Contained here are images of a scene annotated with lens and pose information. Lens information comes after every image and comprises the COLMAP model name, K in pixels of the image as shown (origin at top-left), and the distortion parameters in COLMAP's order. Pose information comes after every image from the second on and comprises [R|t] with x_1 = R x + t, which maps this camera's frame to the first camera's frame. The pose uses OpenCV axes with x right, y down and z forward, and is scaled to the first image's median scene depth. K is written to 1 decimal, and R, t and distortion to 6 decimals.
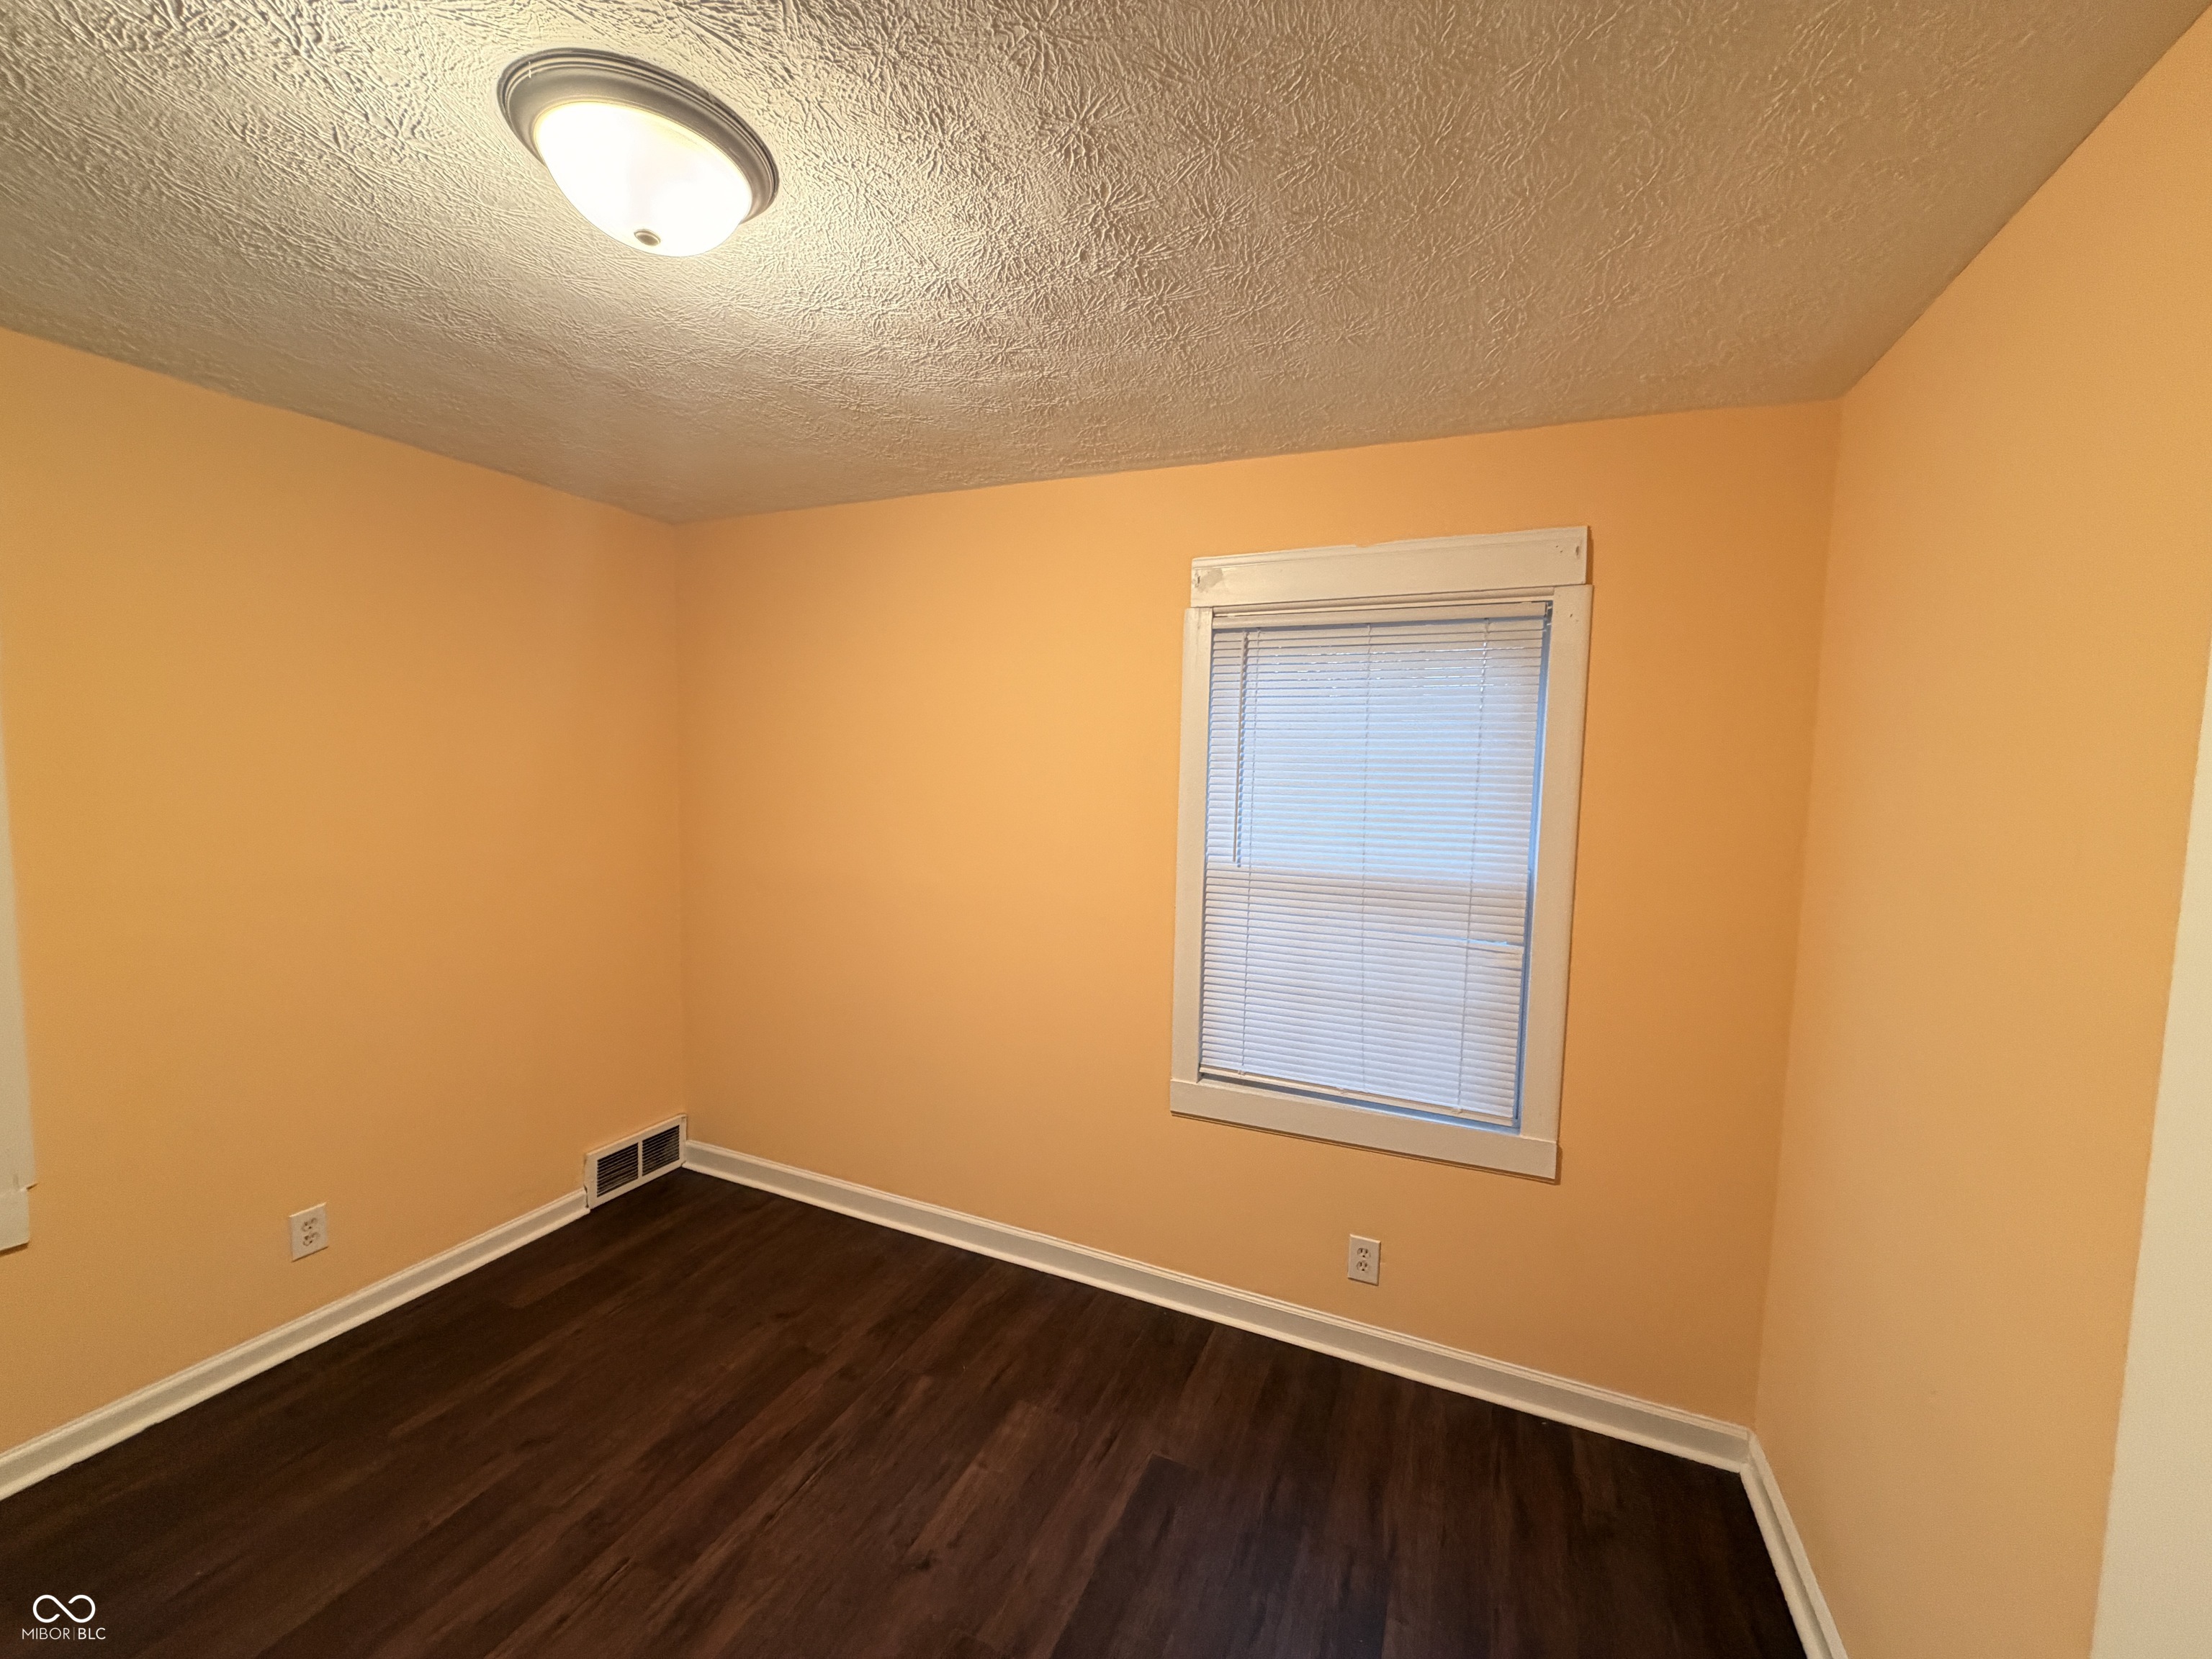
lens RADIAL K [[884.6, 0, 1098.8], [0, 884.6, 828.1], [0, 0, 1]] dist [0.002871, 0.000305]
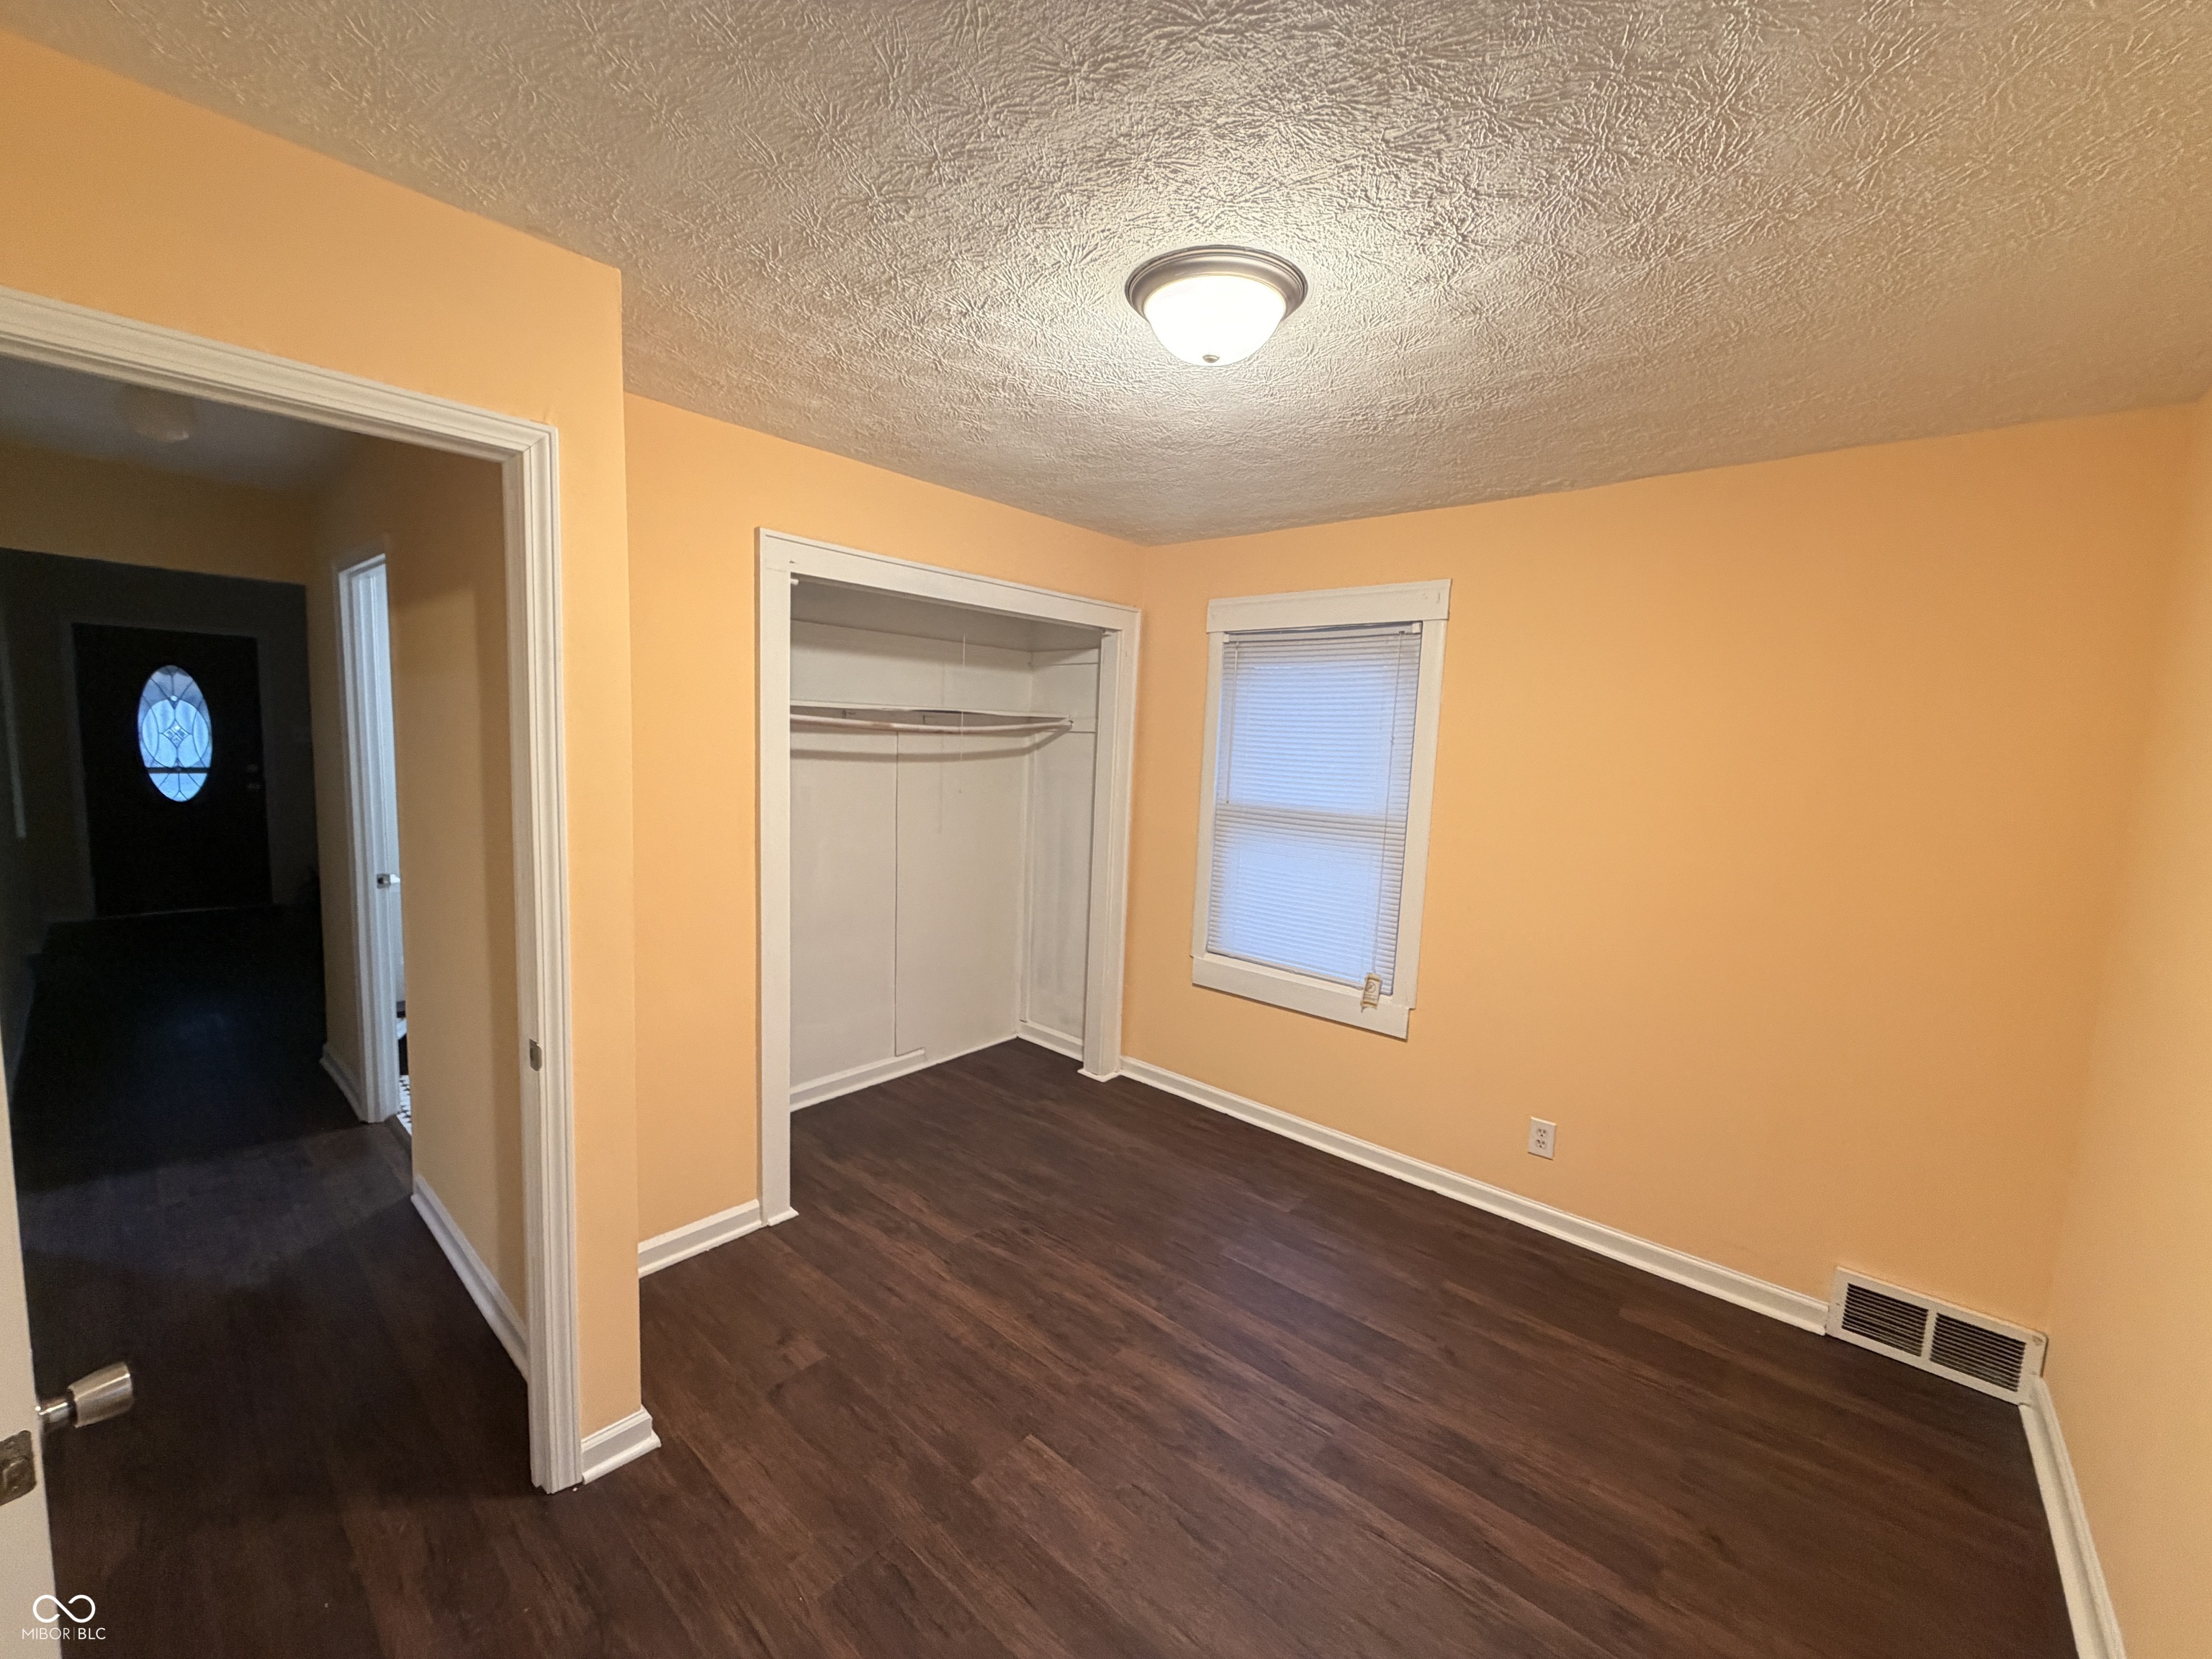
lens RADIAL K [[884.6, 0, 1098.8], [0, 884.6, 828.1], [0, 0, 1]] dist [0.002871, 0.000305]
pose [[-0.299299, 0.062937, -0.952081, 0.539914], [-0.117289, 0.987828, 0.102171, -0.042458], [0.946923, 0.142248, -0.288274, 0.800442]]
